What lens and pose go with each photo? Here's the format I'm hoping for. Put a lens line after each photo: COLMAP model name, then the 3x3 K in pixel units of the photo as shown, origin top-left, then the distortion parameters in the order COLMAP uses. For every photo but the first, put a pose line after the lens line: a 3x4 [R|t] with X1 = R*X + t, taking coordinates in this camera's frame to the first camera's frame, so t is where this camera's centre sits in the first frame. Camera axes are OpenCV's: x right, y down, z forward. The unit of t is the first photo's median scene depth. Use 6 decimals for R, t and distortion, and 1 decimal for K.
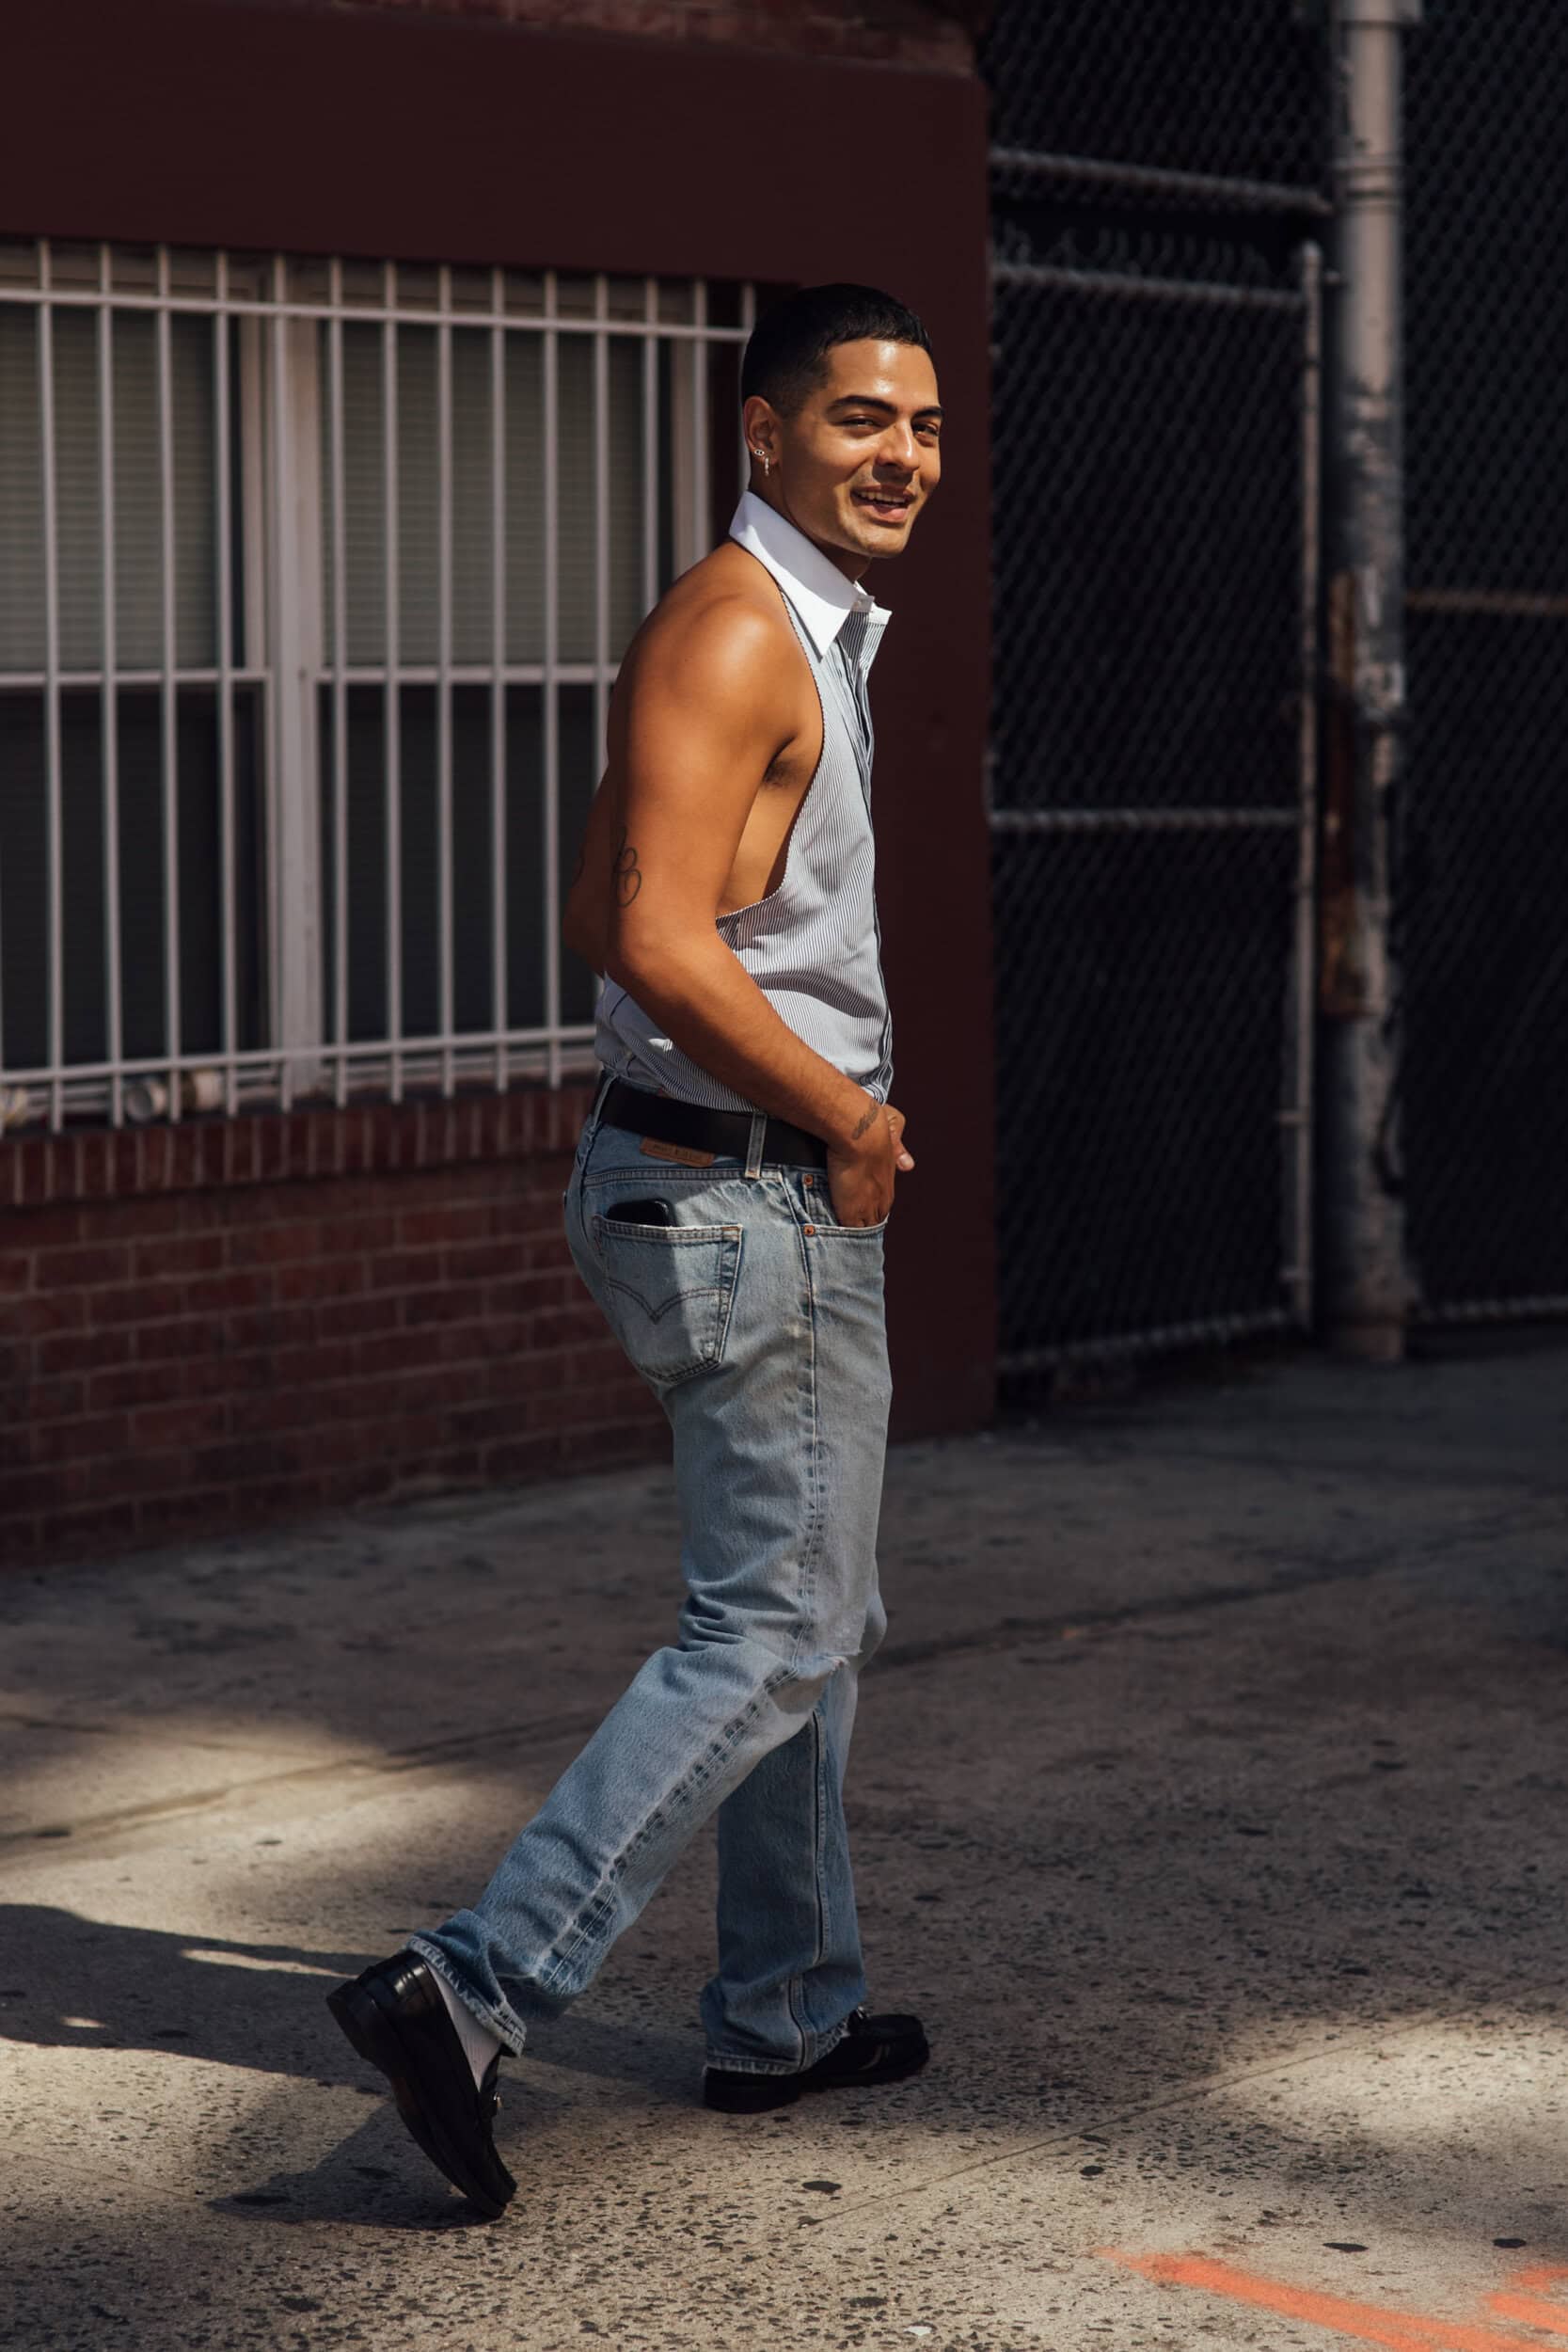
lens RADIAL K [[5856.0, 0, 929.4], [0, 5856.0, 1185.4], [0, 0, 1]] dist [0.051712, -0.736837]
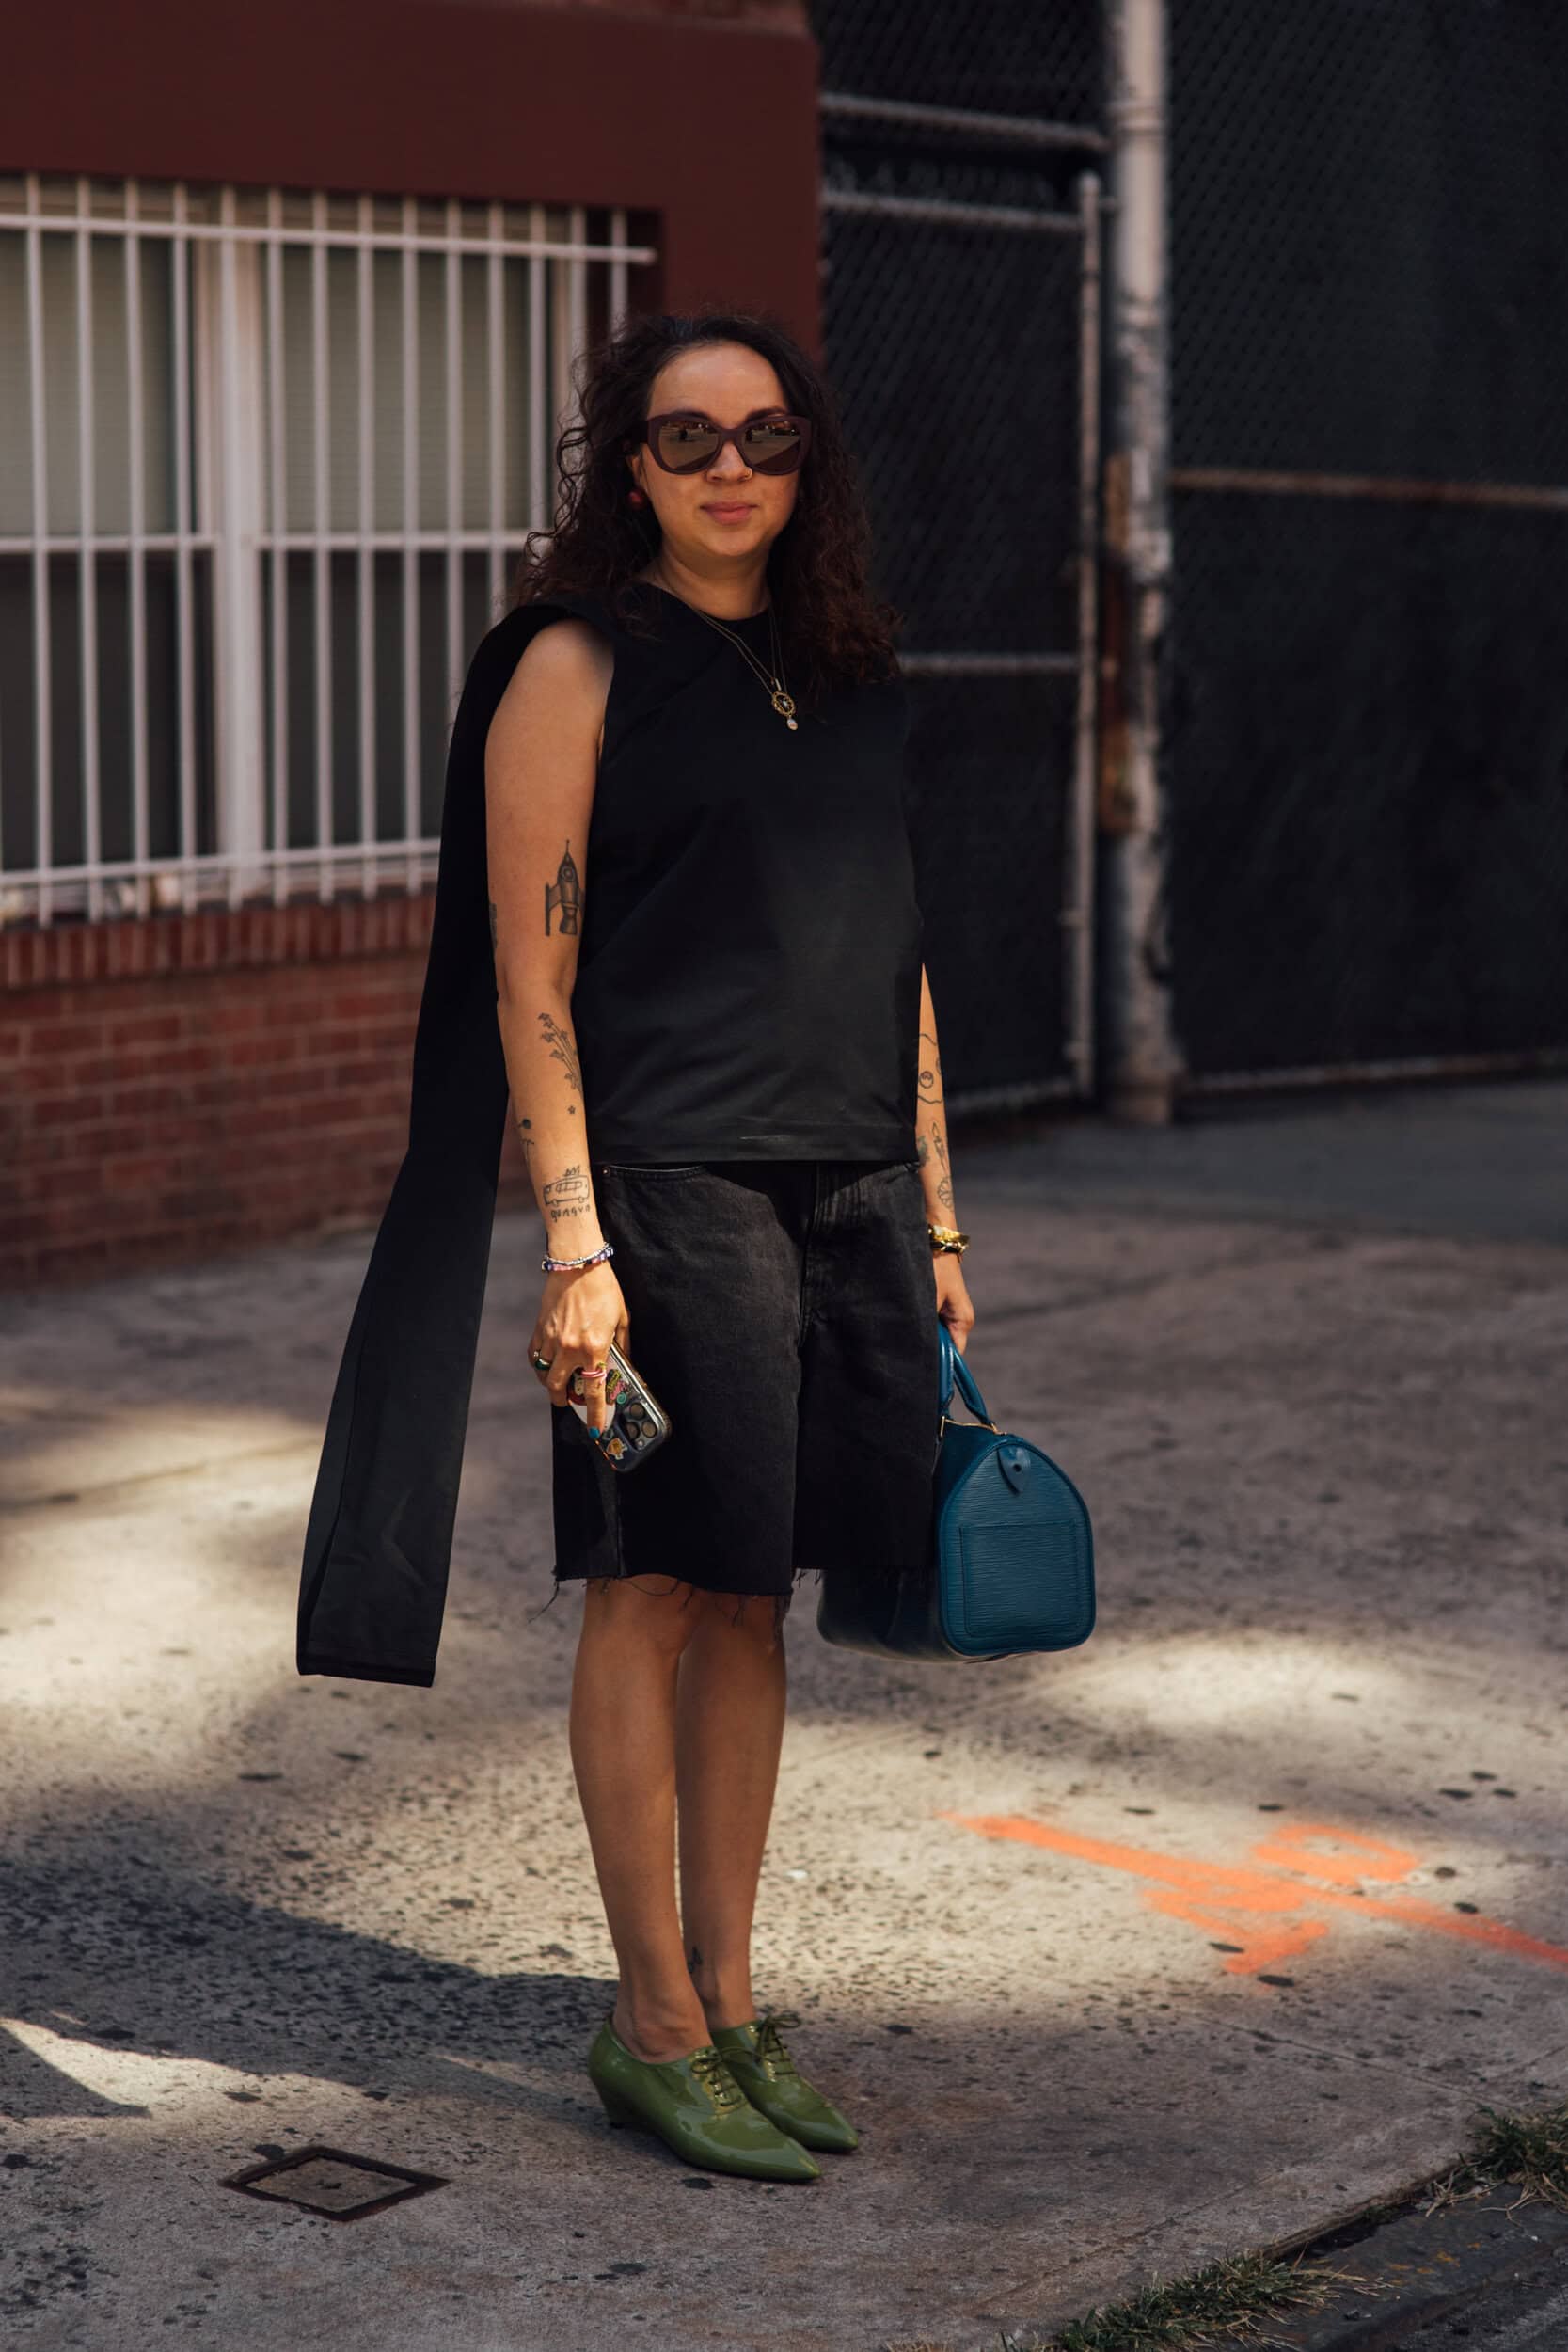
lens RADIAL K [[5545.8, 0, 784.0], [0, 5545.8, 1176.0], [0, 0, 1]] dist [-0.001865, -0.240396]
pose [[0.999803, -0.002663, 0.019648, -0.020681], [0.002193, 0.999712, 0.023911, 0.014953], [-0.019706, -0.023863, 0.999521, -0.128718]]
